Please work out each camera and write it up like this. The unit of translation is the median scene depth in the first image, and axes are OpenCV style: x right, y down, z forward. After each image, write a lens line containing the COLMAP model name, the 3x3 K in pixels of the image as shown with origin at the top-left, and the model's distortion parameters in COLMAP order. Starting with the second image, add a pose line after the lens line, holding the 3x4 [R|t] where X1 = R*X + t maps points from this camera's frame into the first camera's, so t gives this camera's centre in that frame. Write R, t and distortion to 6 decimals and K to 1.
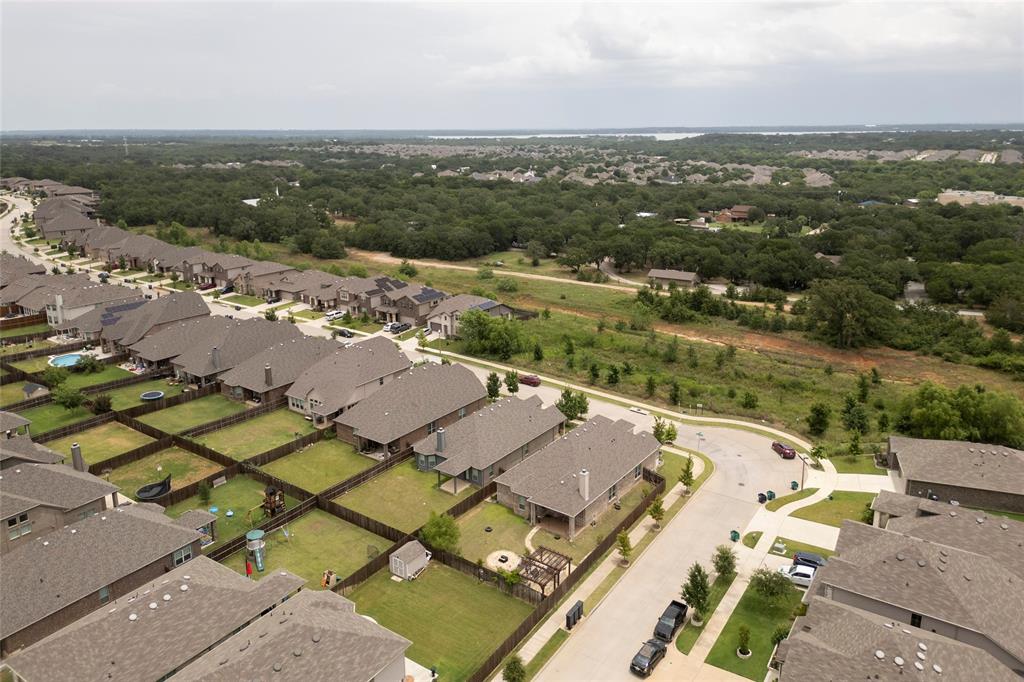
lens RADIAL K [[712.6, 0, 512.0], [0, 712.6, 341.0], [0, 0, 1]] dist [0.062621, -0.059653]
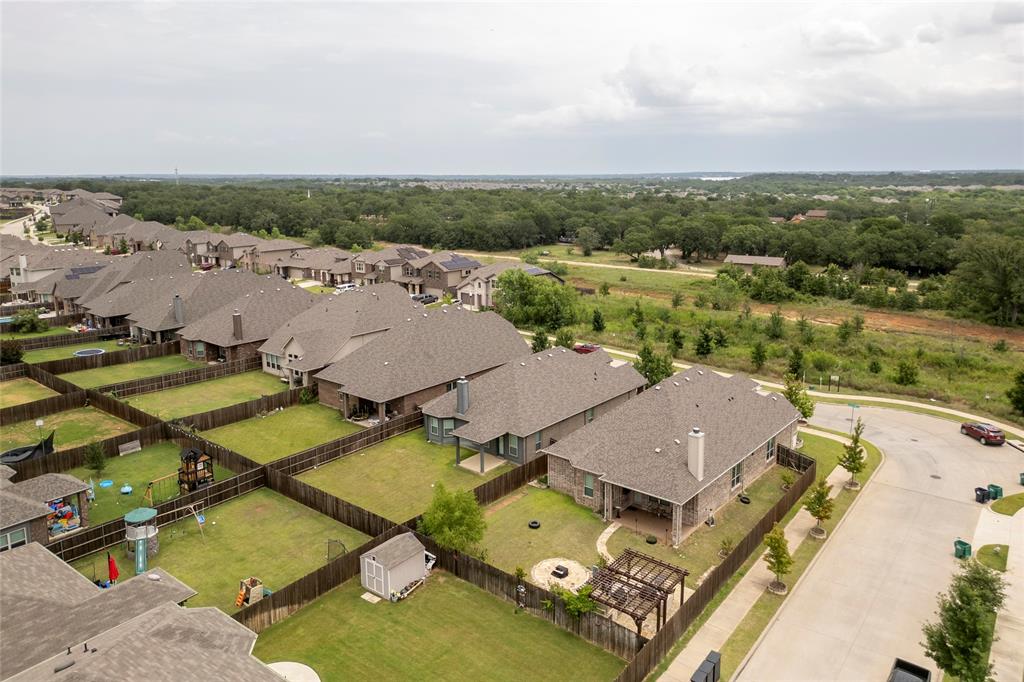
lens RADIAL K [[712.6, 0, 512.0], [0, 712.6, 341.0], [0, 0, 1]] dist [0.062621, -0.059653]
pose [[0.998209, 0.017107, -0.057316, -0.014714], [-0.020727, 0.997788, -0.063157, 0.111737], [0.056109, 0.064232, 0.996356, 0.295299]]
